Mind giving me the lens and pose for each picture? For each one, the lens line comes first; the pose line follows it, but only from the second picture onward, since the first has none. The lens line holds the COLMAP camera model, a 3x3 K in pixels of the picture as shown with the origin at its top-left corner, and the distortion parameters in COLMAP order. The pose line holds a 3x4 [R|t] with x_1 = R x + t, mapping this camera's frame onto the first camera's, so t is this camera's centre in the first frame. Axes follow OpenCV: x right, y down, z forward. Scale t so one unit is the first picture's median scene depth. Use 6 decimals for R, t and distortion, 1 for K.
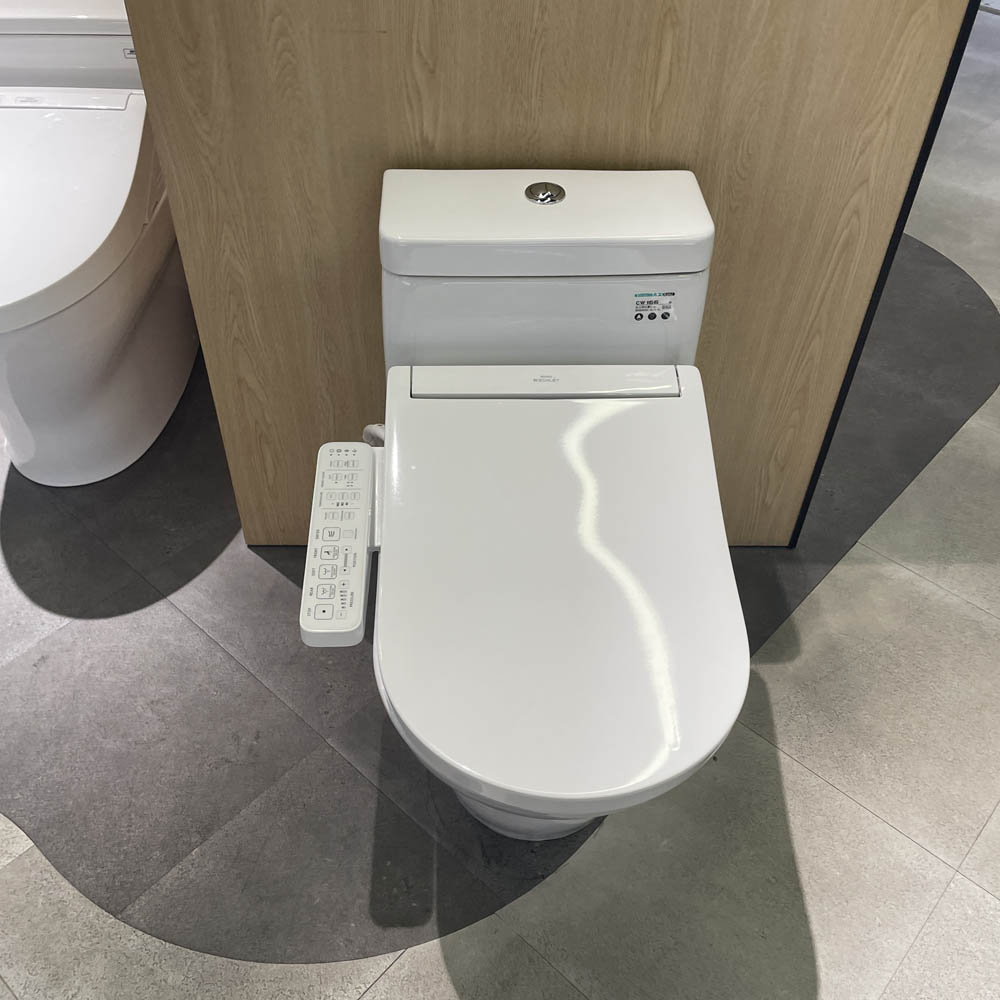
lens RADIAL K [[1024.0, 0, 493.7], [0, 1024.0, 493.3], [0, 0, 1]] dist [0.035377, 0.000000]
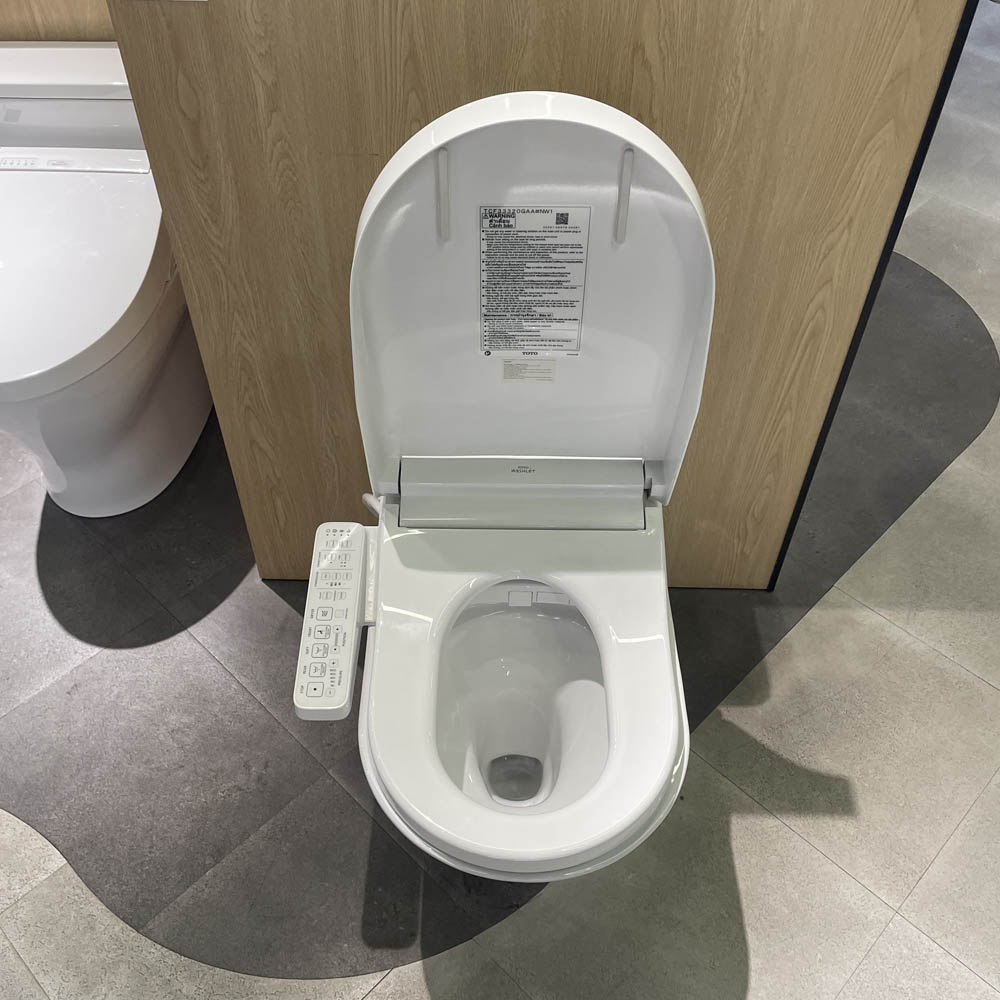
lens RADIAL K [[1024.0, 0, 490.3], [0, 1024.0, 501.5], [0, 0, 1]] dist [0.035377, 0.000000]
pose [[0.999109, 0.017584, -0.038359, 0.053051], [-0.015367, 0.998237, 0.057326, -0.126136], [0.039300, -0.056686, 0.997618, -0.084668]]
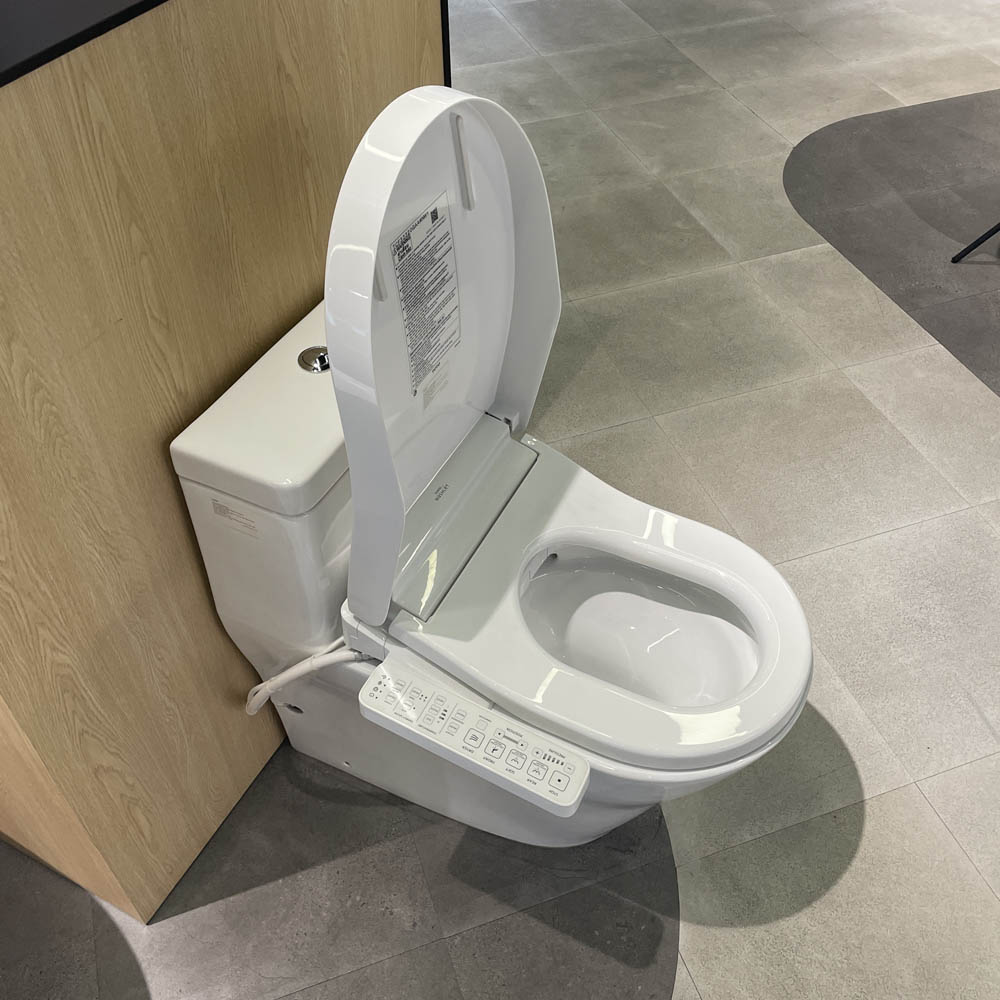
lens RADIAL K [[1024.0, 0, 490.1], [0, 1024.0, 500.8], [0, 0, 1]] dist [0.035377, 0.000000]
pose [[0.471999, -0.649879, 0.595714, -0.499719], [0.629298, 0.721593, 0.288596, -0.338910], [-0.617415, 0.238664, 0.749558, 0.165632]]
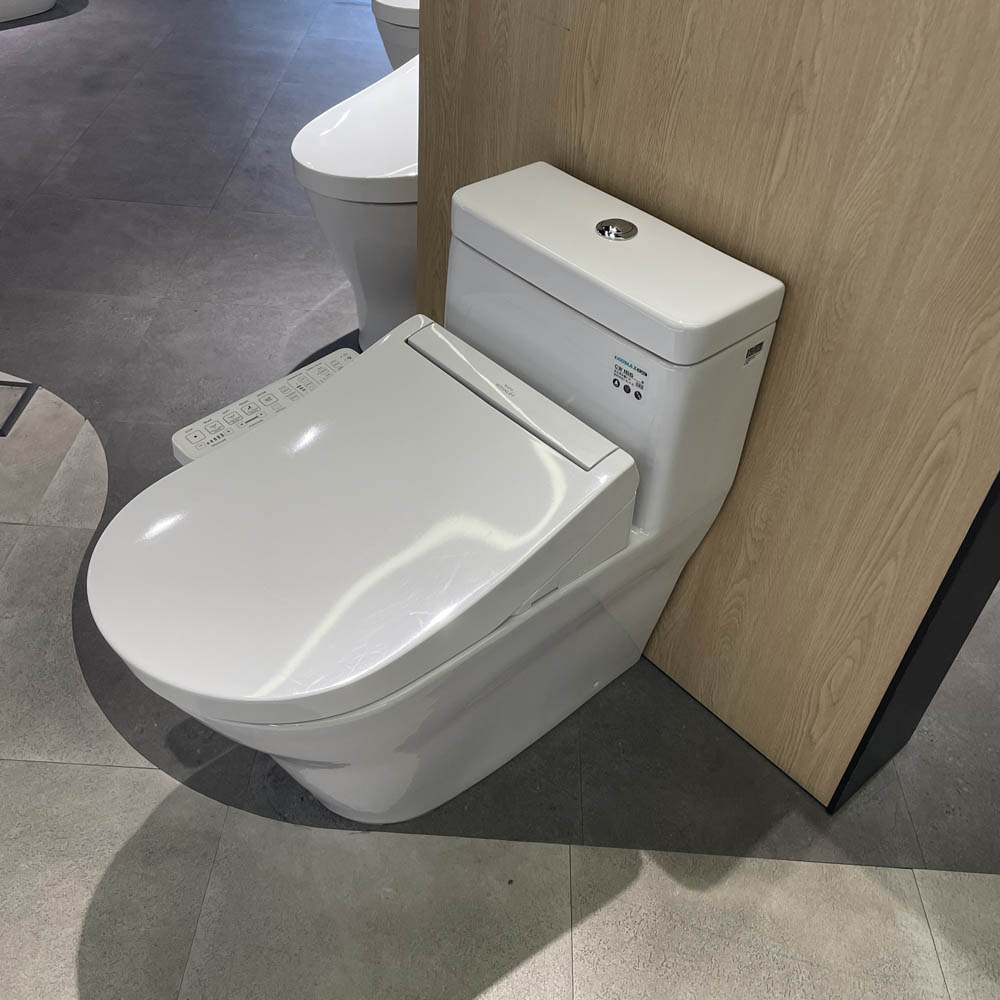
lens RADIAL K [[1024.0, 0, 494.9], [0, 1024.0, 503.6], [0, 0, 1]] dist [0.035377, 0.000000]
pose [[0.645680, 0.521782, -0.557531, 0.584337], [-0.565570, 0.817339, 0.109942, -0.111572], [0.513058, 0.244335, 0.822844, 0.192673]]
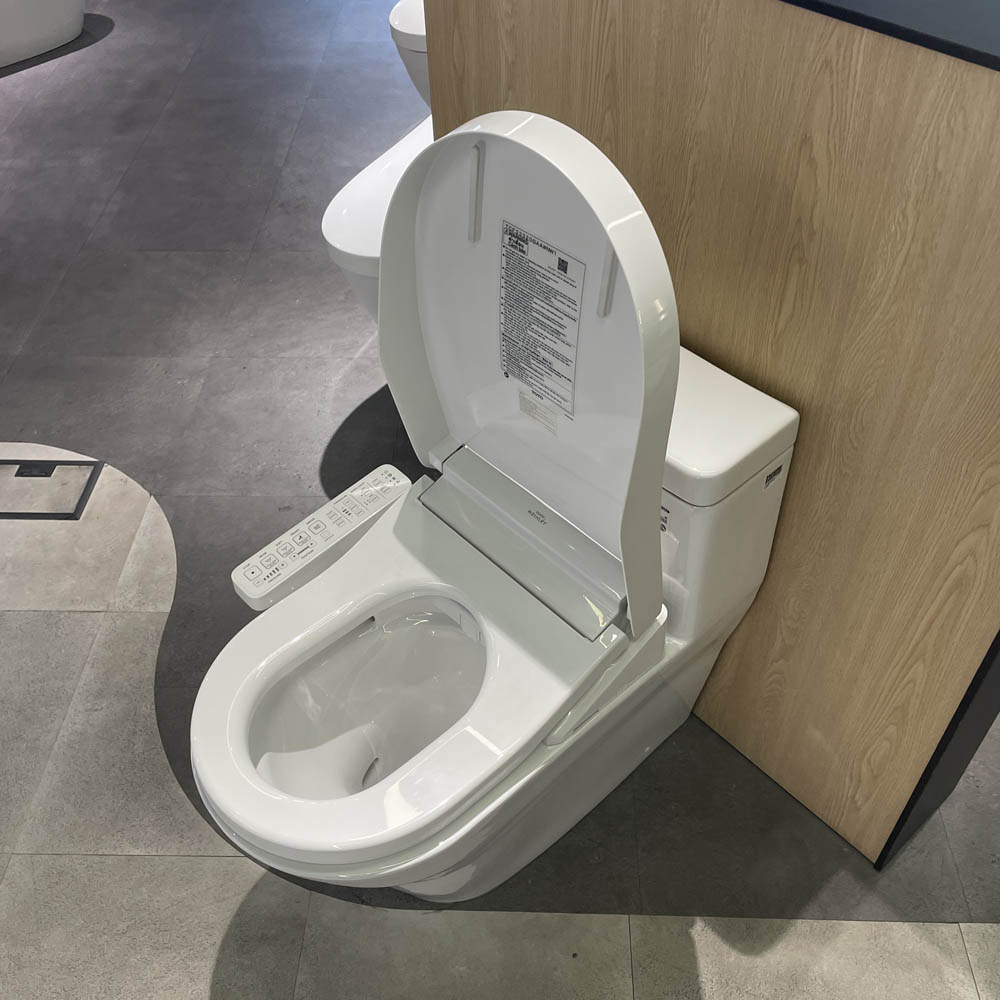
lens RADIAL K [[1024.0, 0, 497.3], [0, 1024.0, 502.0], [0, 0, 1]] dist [0.035377, 0.000000]
pose [[0.647159, 0.516665, -0.560574, 0.535939], [-0.500936, 0.842487, 0.198188, -0.277439], [0.574673, 0.152552, 0.804039, 0.130322]]
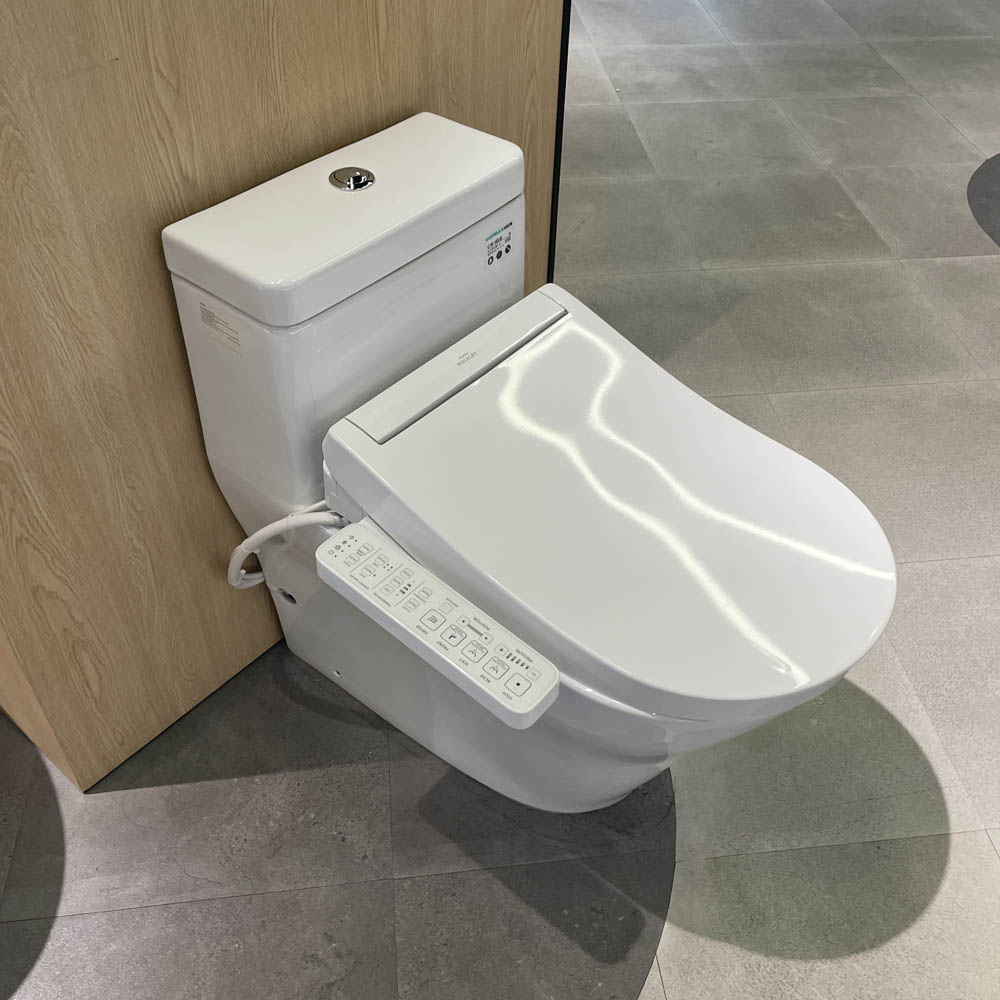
lens RADIAL K [[1024.0, 0, 514.4], [0, 1024.0, 488.5], [0, 0, 1]] dist [0.035377, 0.000000]
pose [[0.647779, -0.521030, 0.555797, -0.444011], [0.518758, 0.835960, 0.179058, -0.140053], [-0.557918, 0.172334, 0.811806, 0.223360]]
